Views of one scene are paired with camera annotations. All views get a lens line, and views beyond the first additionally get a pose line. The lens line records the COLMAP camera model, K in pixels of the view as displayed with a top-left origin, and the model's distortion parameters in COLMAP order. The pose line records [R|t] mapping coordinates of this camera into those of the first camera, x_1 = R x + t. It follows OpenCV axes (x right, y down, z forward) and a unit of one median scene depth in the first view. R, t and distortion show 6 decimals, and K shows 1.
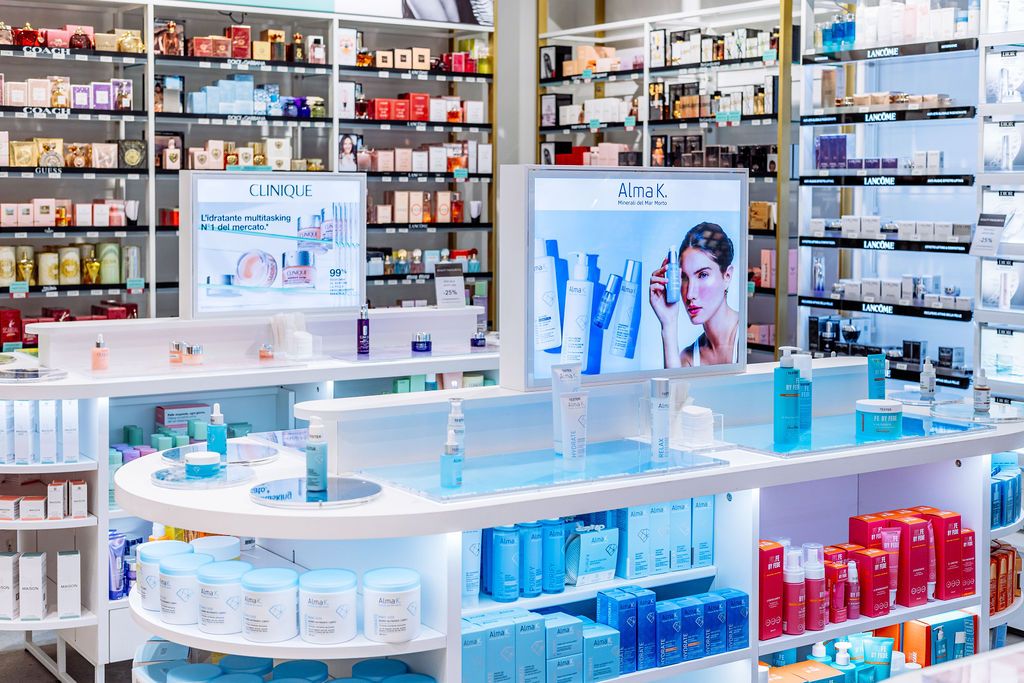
lens RADIAL K [[1462.8, 0, 494.6], [0, 1462.8, 252.3], [0, 0, 1]] dist [0.026340, 0.000000]
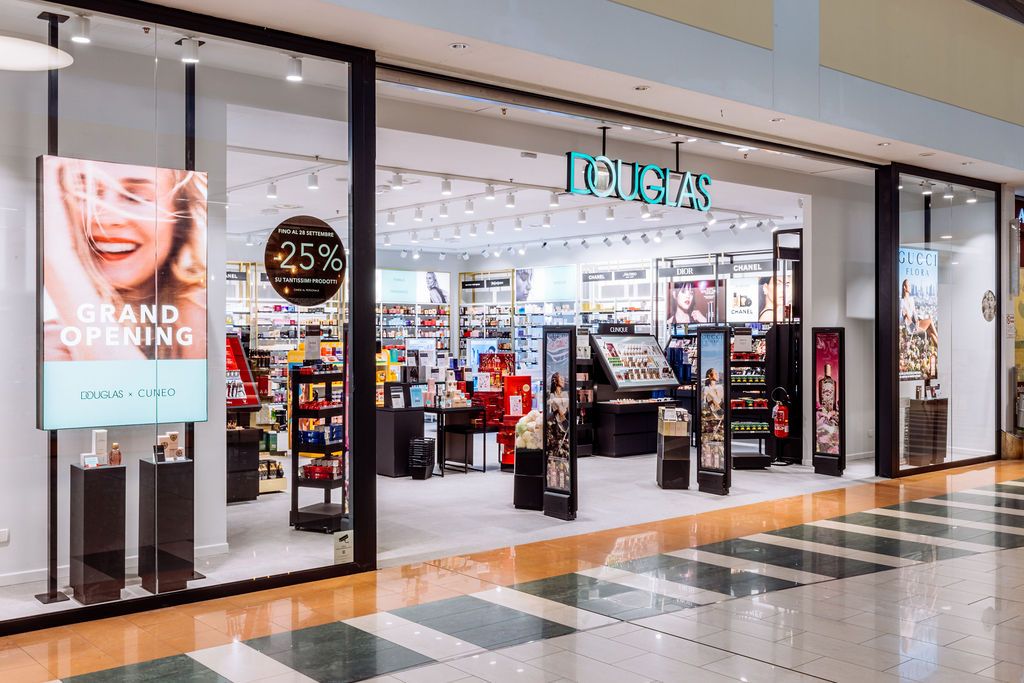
lens RADIAL K [[1009.3, 0, 498.2], [0, 1009.3, 339.4], [0, 0, 1]] dist [0.000243, 0.000000]
pose [[0.993531, -0.006273, 0.113389, -0.229801], [0.010760, 0.999181, -0.039008, 0.082739], [-0.113051, 0.039976, 0.992785, -2.309518]]
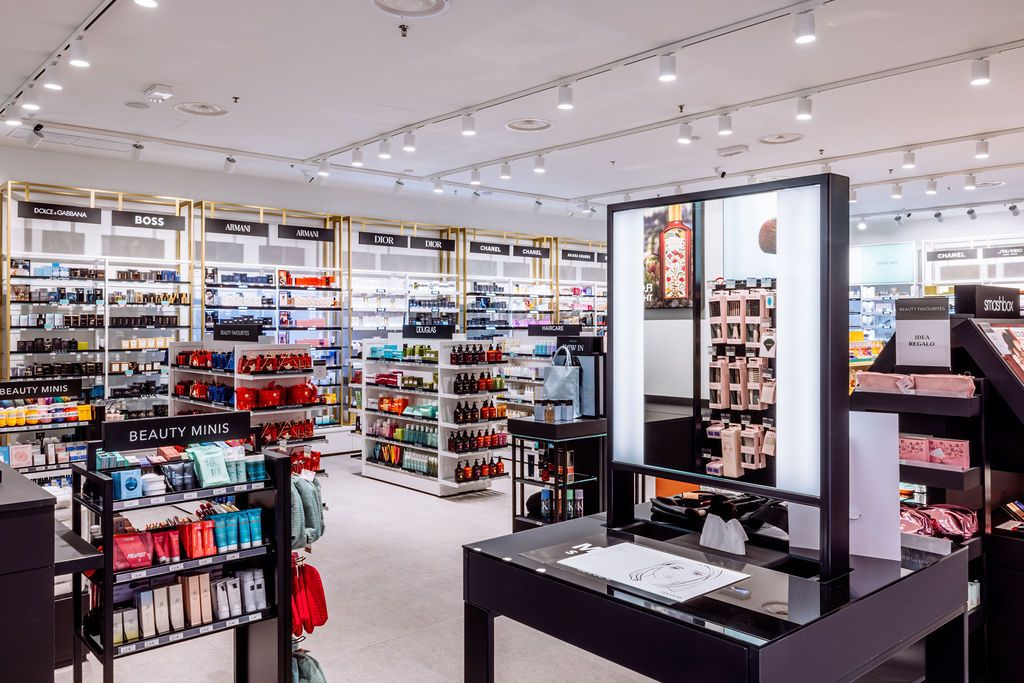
lens RADIAL K [[826.9, 0, 498.5], [0, 826.9, 325.6], [0, 0, 1]] dist [0.005672, 0.023379]
pose [[0.989509, -0.005825, 0.144353, -1.058112], [0.012013, 0.999044, -0.042033, 0.039111], [-0.143971, 0.043326, 0.988633, -1.298574]]
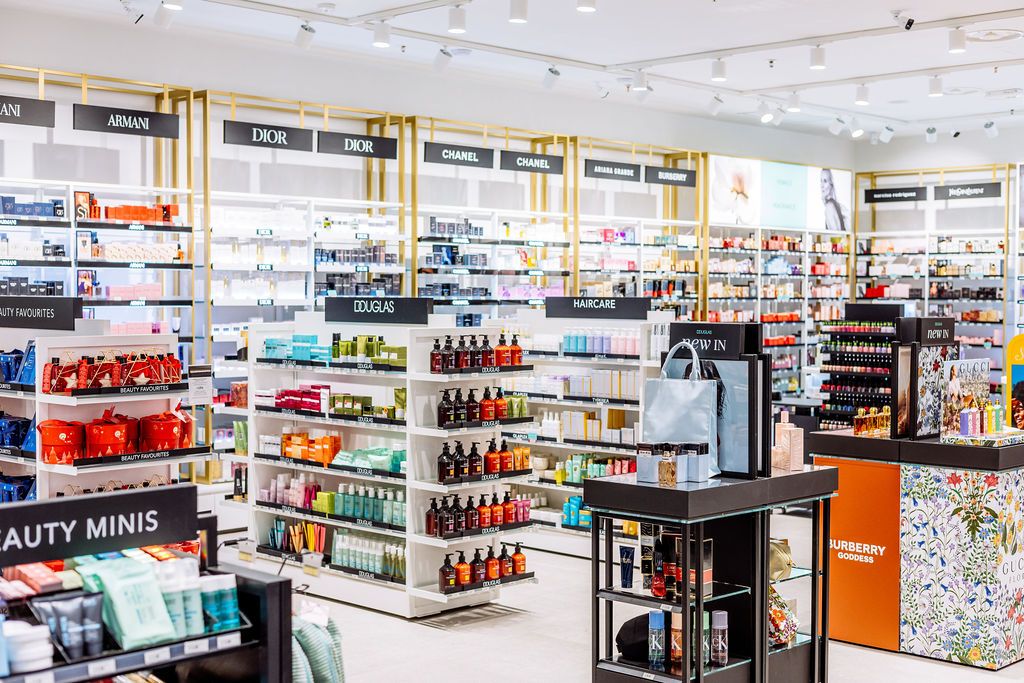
lens RADIAL K [[1462.8, 0, 525.2], [0, 1462.8, 347.5], [0, 0, 1]] dist [0.026340, 0.000000]
pose [[0.973466, -0.010000, 0.228614, -1.143400], [0.011321, 0.999926, -0.004467, 0.030323], [-0.228552, 0.006937, 0.973507, -1.215192]]
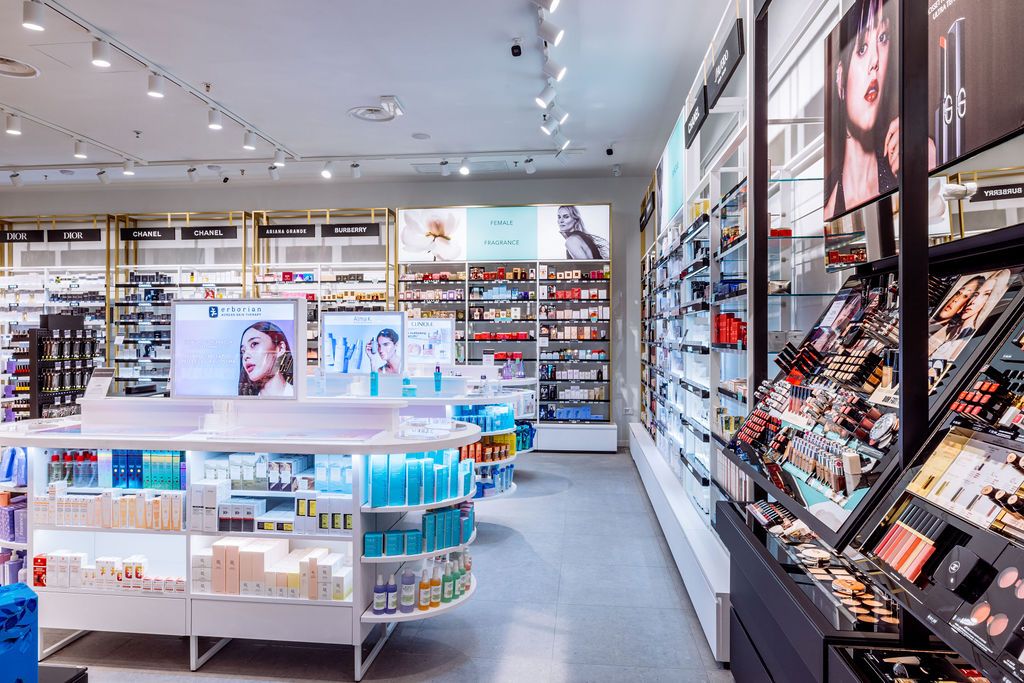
lens RADIAL K [[698.9, 0, 499.0], [0, 698.9, 334.6], [0, 0, 1]] dist [0.001417, 0.000698]
pose [[0.762419, -0.006563, -0.647050, 0.706739], [-0.023796, 0.998988, -0.038171, 0.024288], [0.646646, 0.044499, 0.761491, -0.007207]]
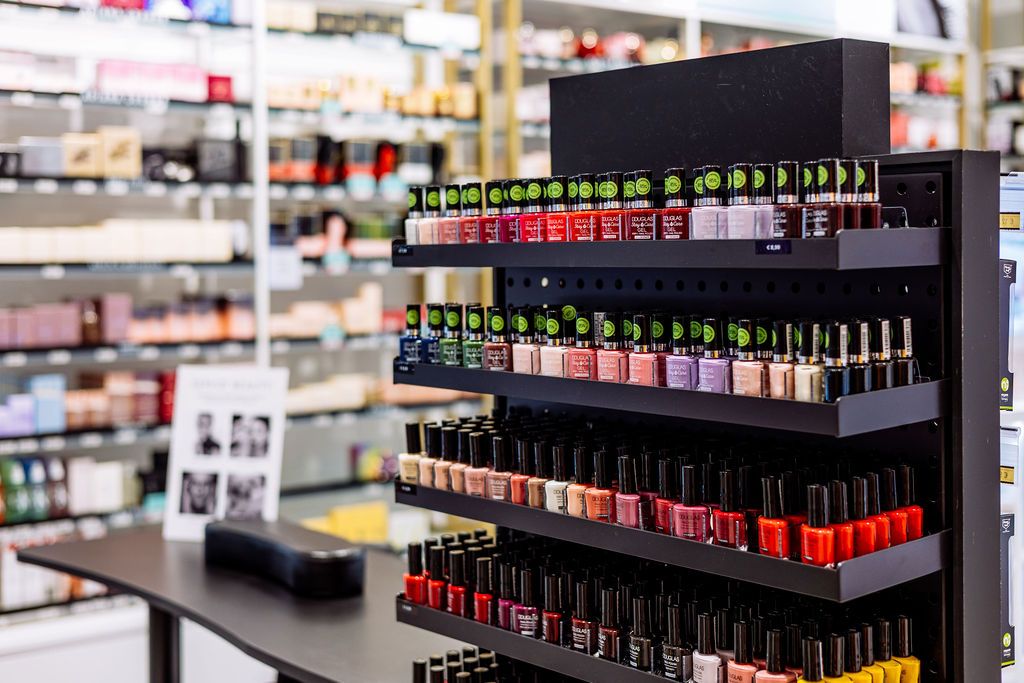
lens RADIAL K [[1462.8, 0, 510.5], [0, 1462.8, 332.4], [0, 0, 1]] dist [0.026340, 0.000000]
pose [[0.997549, -0.016875, 0.067903, -0.412408], [0.016473, 0.999843, 0.006475, 0.022040], [-0.068002, -0.005341, 0.997671, 0.090578]]
